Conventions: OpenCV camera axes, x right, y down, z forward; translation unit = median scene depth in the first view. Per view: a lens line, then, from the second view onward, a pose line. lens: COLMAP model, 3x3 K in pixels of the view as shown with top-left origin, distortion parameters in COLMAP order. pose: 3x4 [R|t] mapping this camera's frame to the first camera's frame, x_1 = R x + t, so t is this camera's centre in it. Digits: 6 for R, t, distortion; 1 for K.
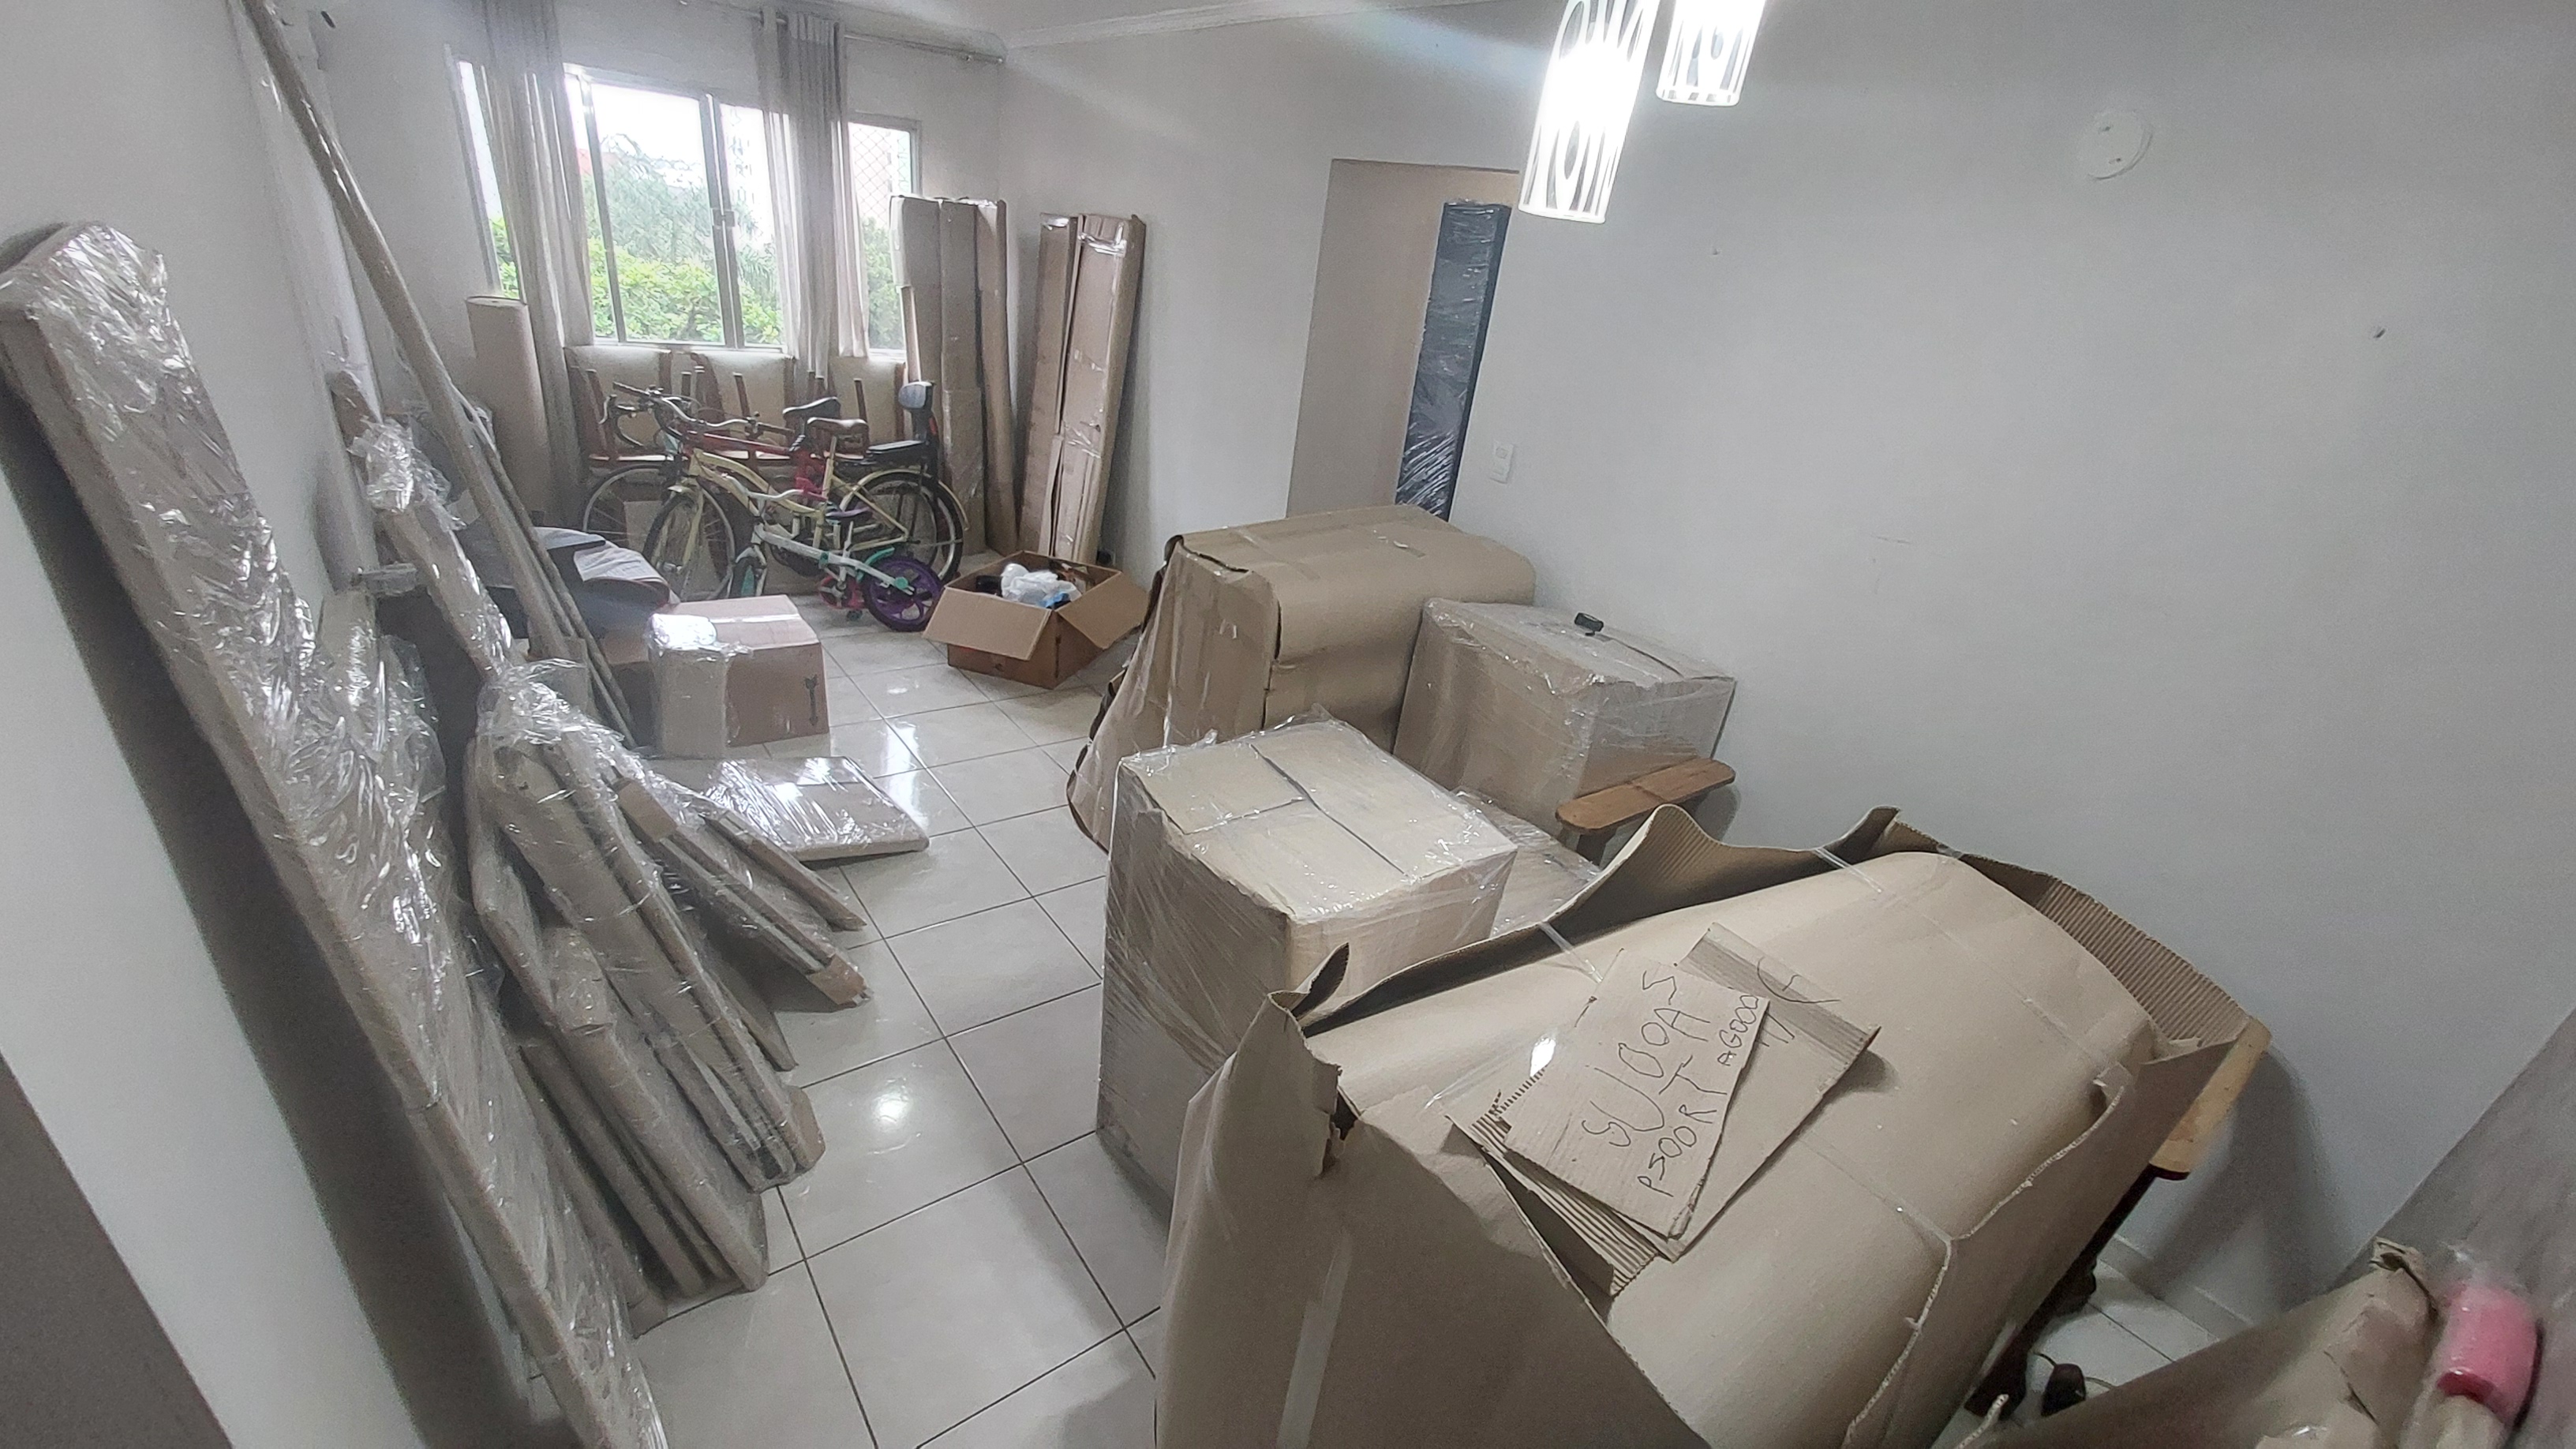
lens RADIAL K [[995.5, 0, 1288.0], [0, 995.5, 724.5], [0, 0, 1]] dist [0.000684, -0.000079]
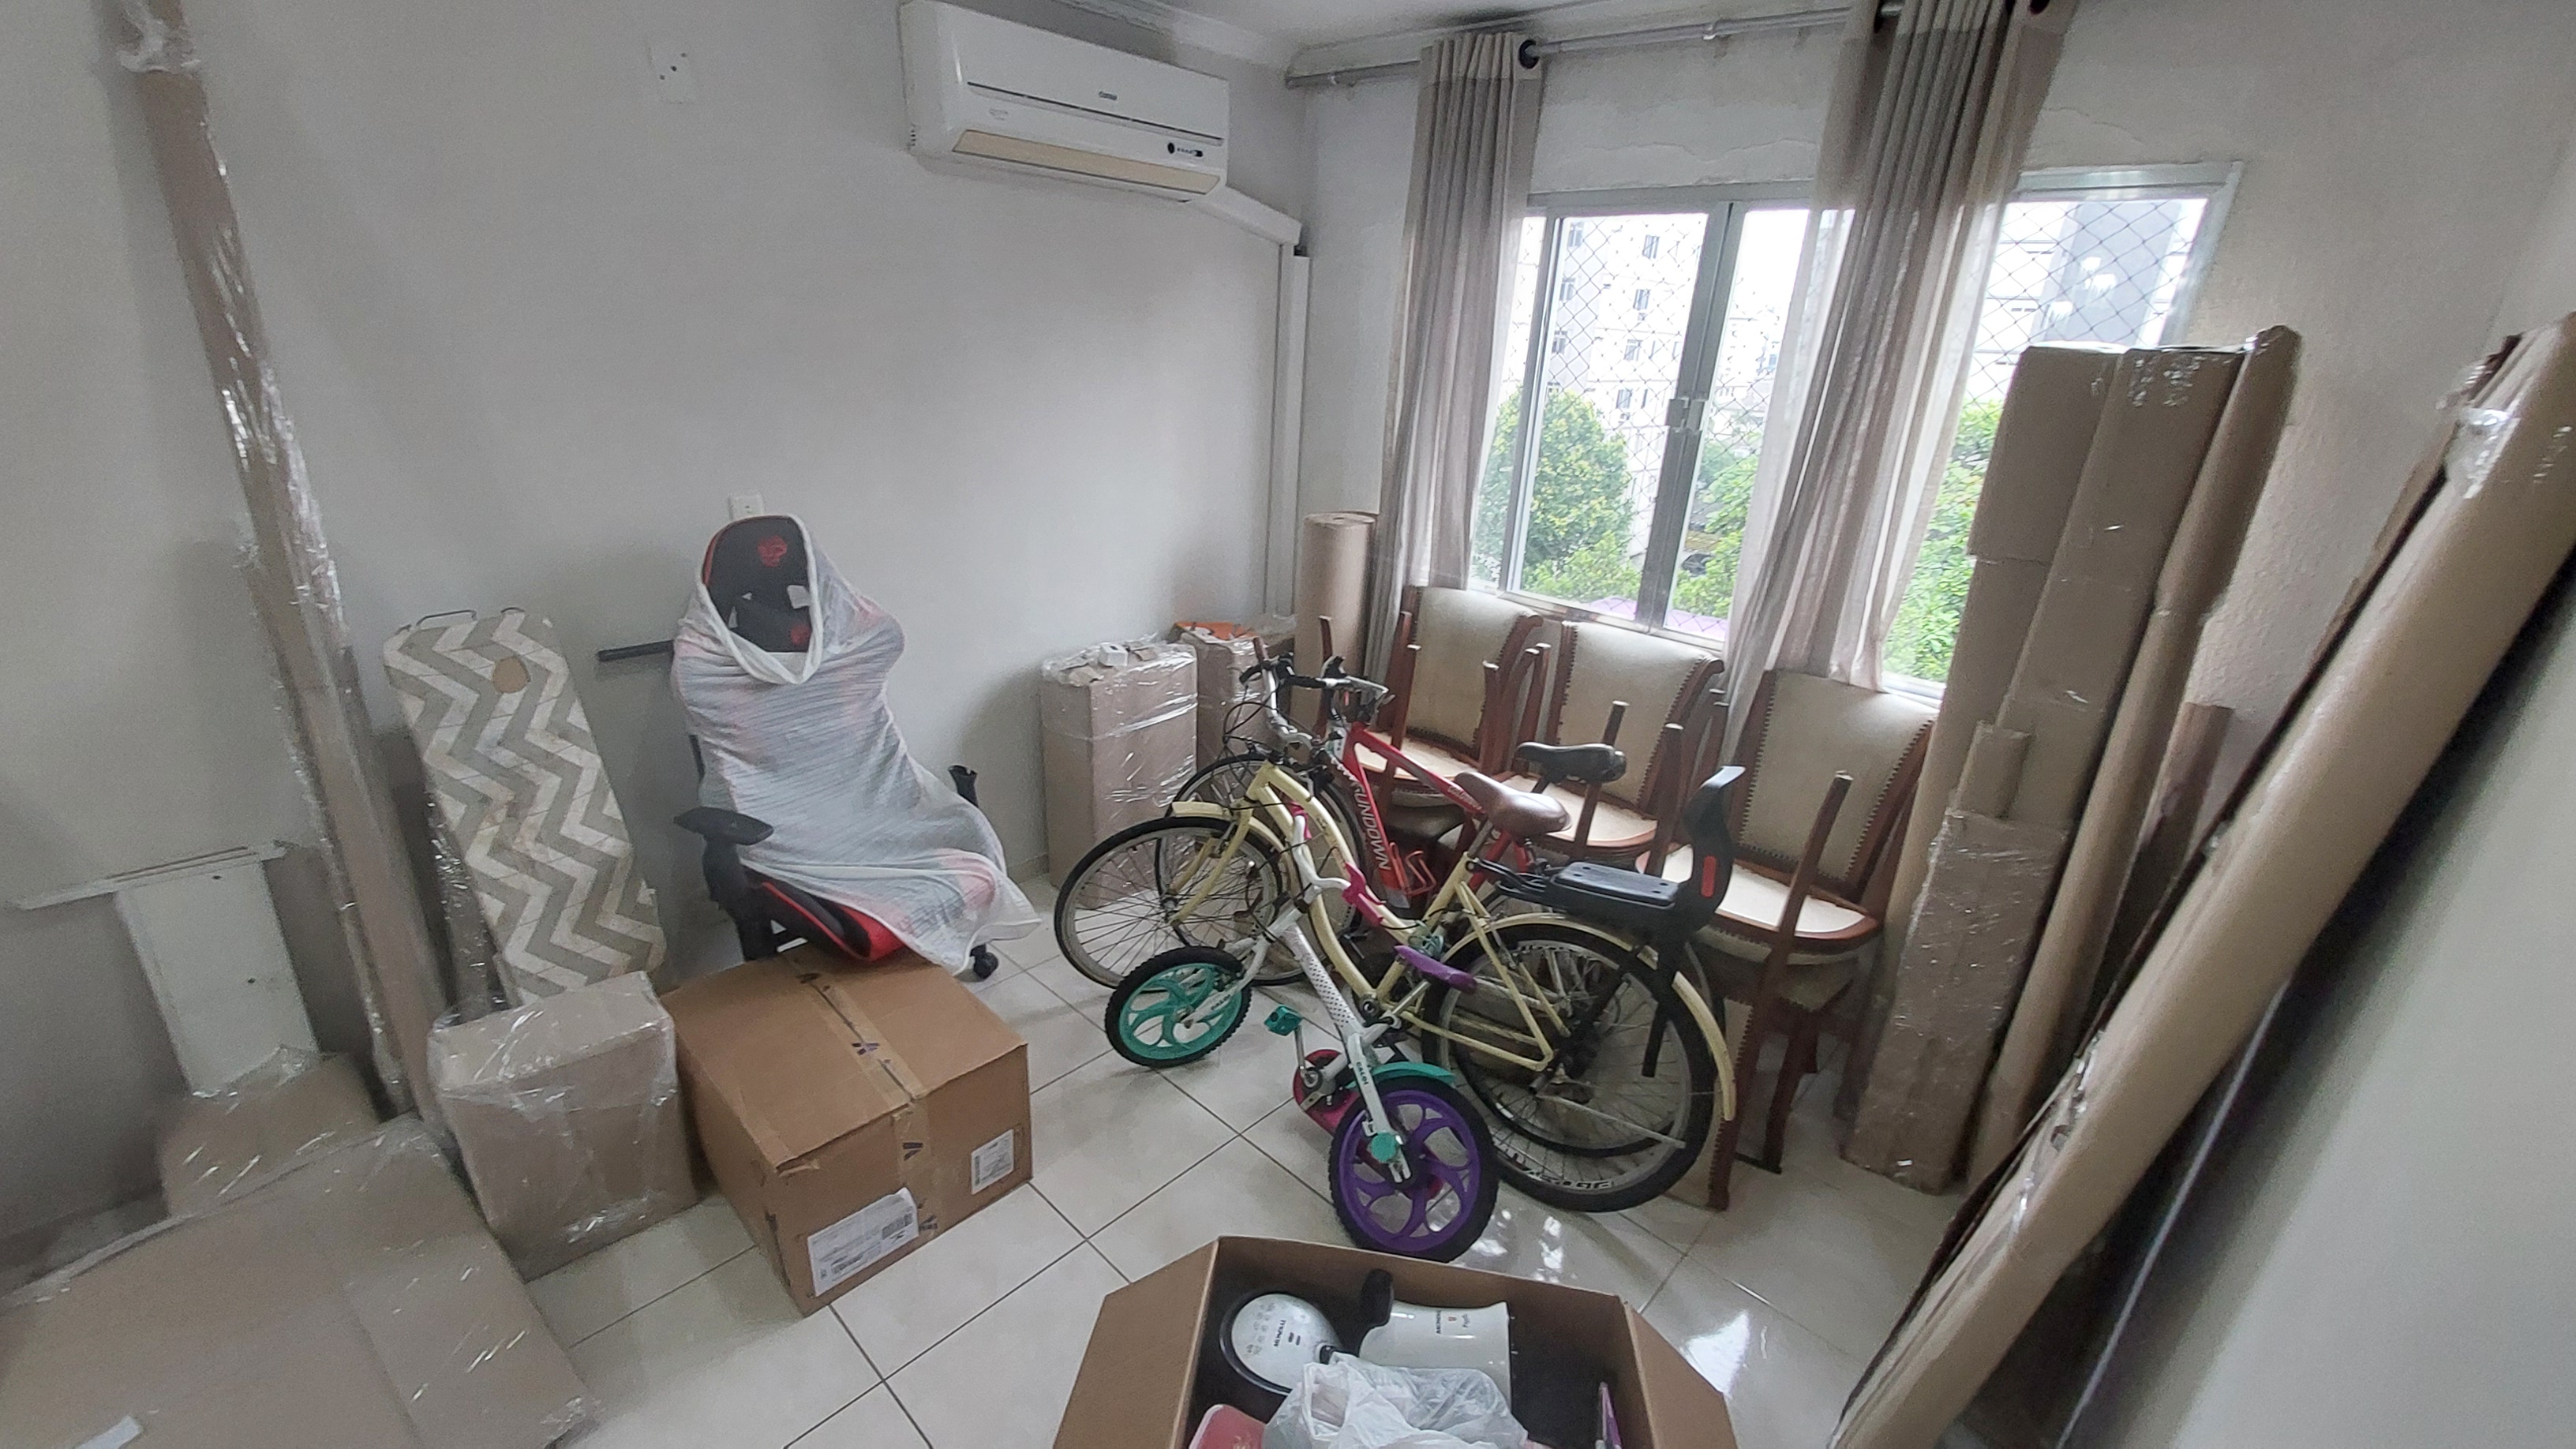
lens RADIAL K [[1037.7, 0, 1281.2], [0, 1037.7, 741.8], [0, 0, 1]] dist [-0.000282, -0.000901]
pose [[0.175405, 0.254577, -0.951012, -0.011543], [-0.461774, 0.874410, 0.148902, -0.333778], [0.869481, 0.413035, 0.270933, 0.730460]]
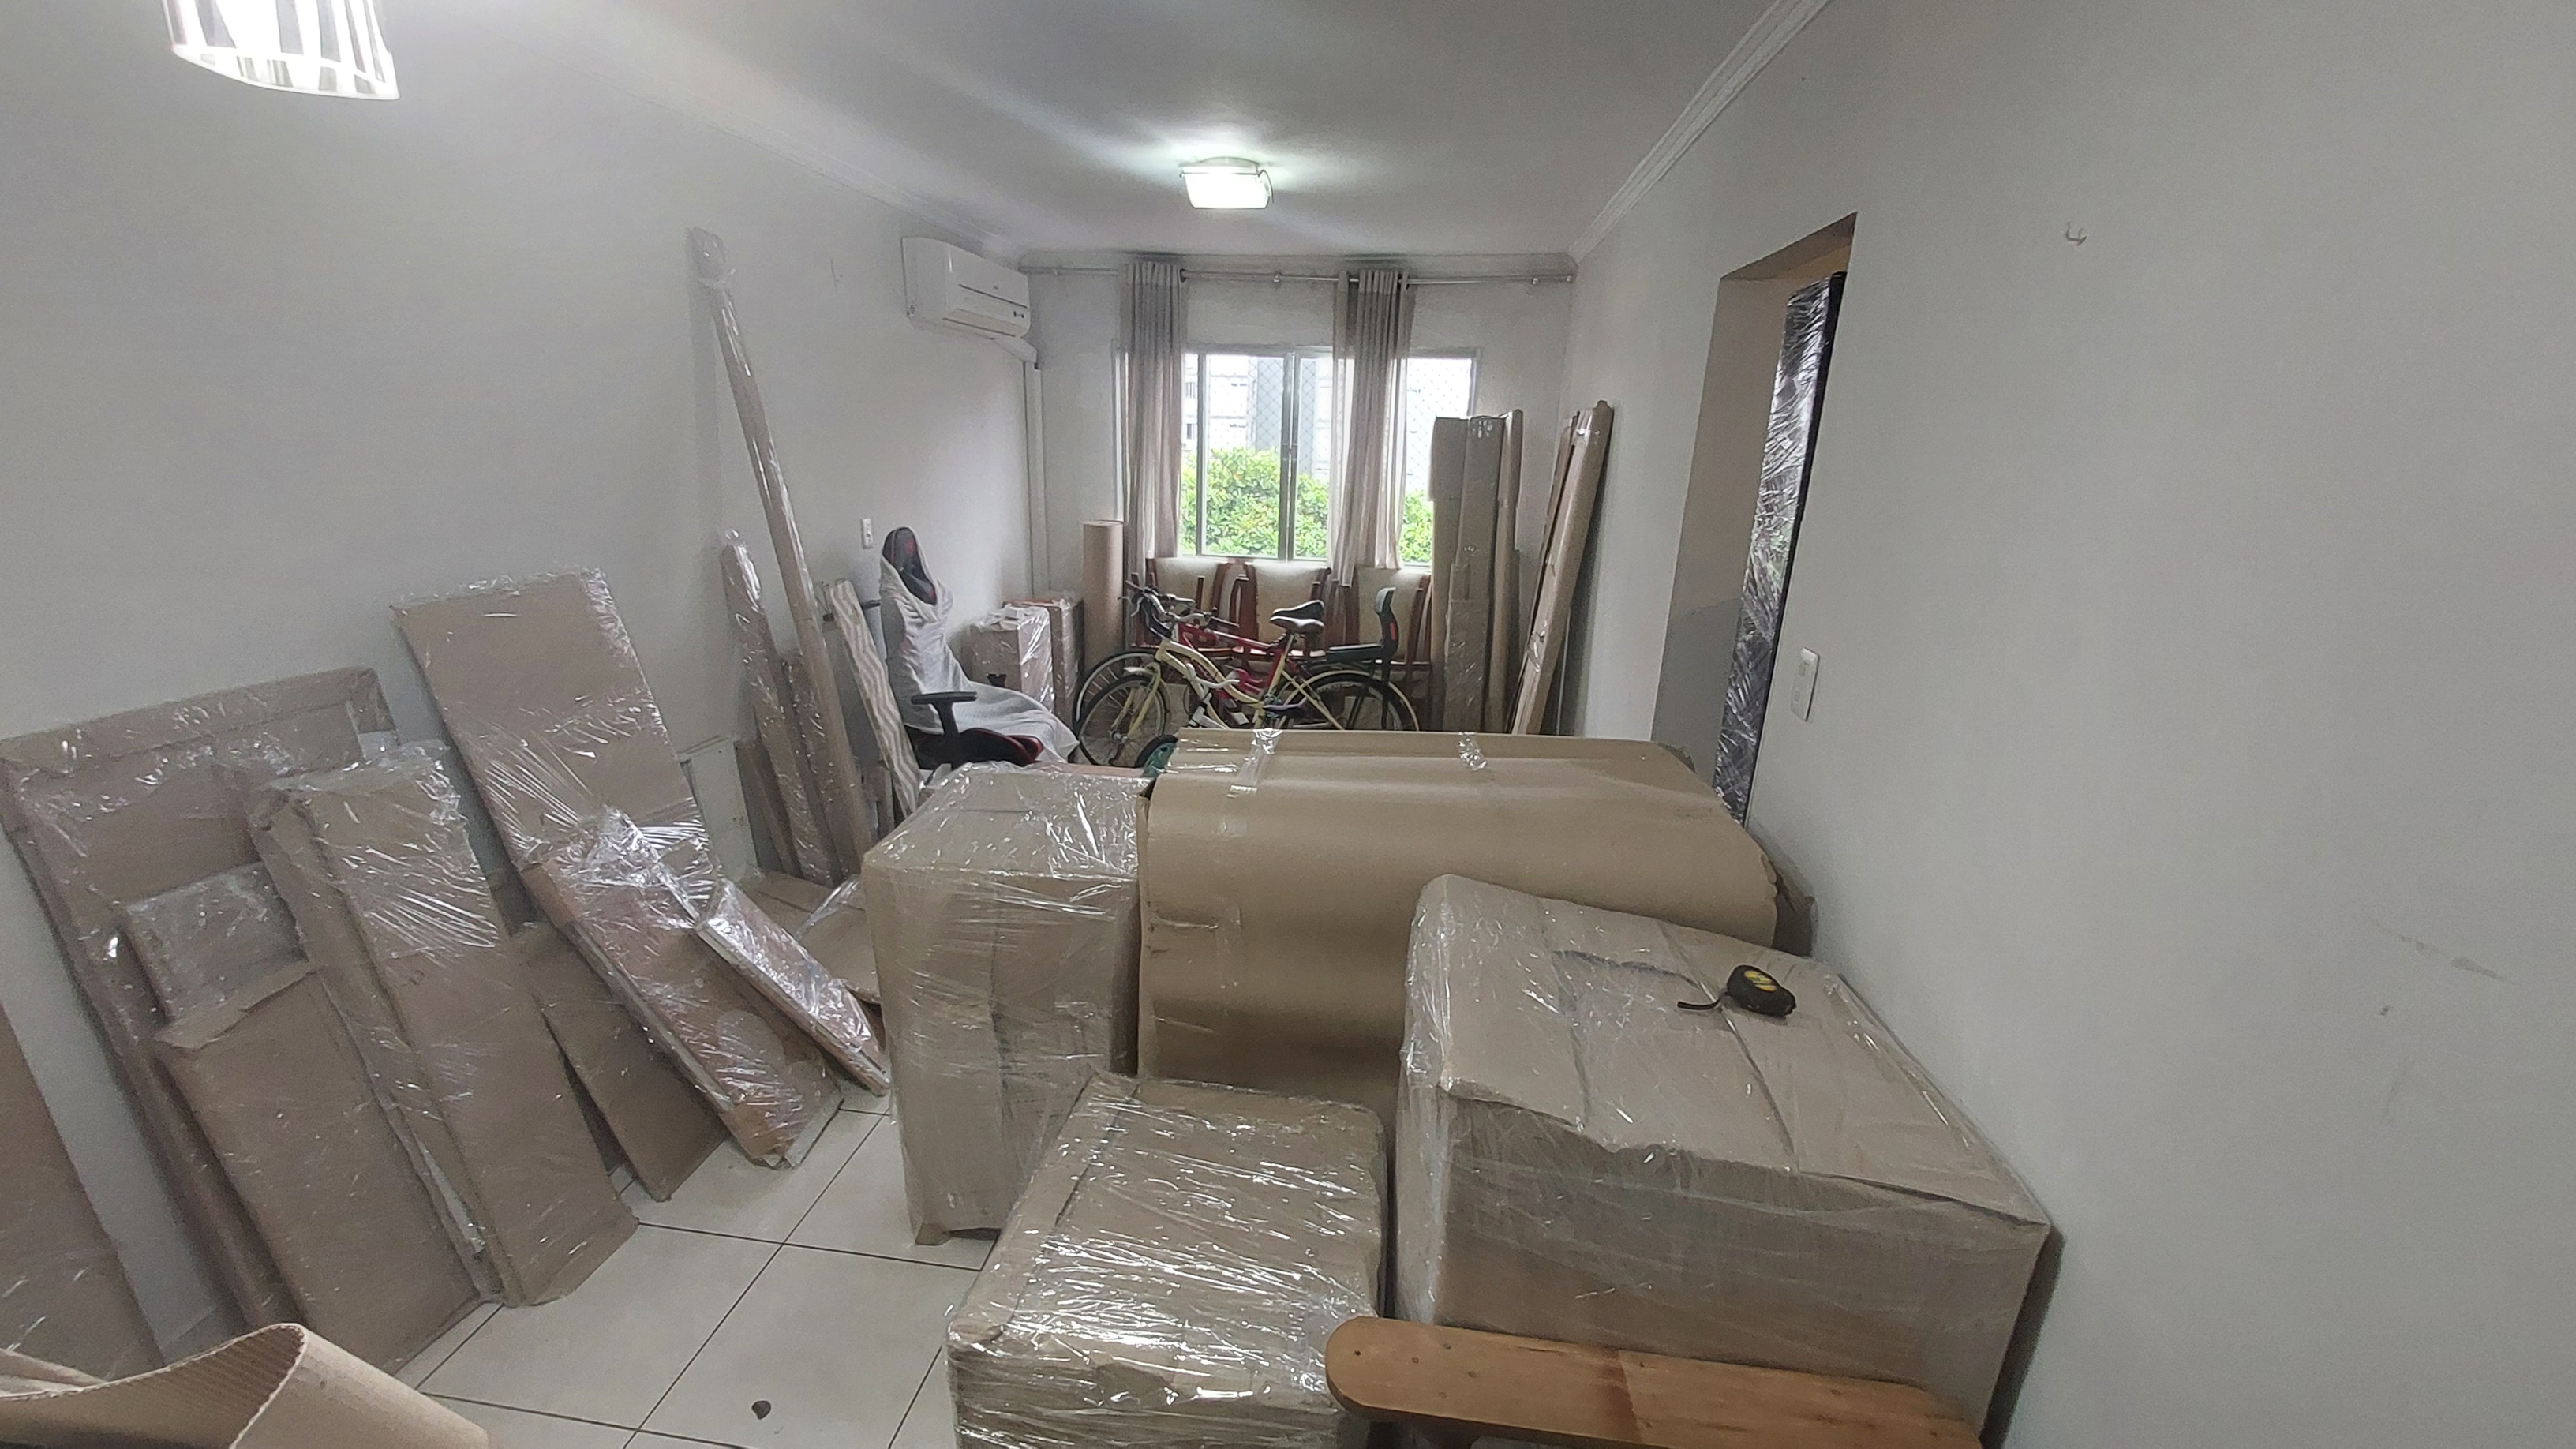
lens RADIAL K [[1043.0, 0, 1285.0], [0, 1043.0, 700.6], [0, 0, 1]] dist [-0.000716, -0.000193]
pose [[0.719250, 0.075928, -0.690590, 0.262397], [-0.253207, 0.954291, -0.158794, -0.053751], [0.646966, 0.289075, 0.705599, 0.254898]]
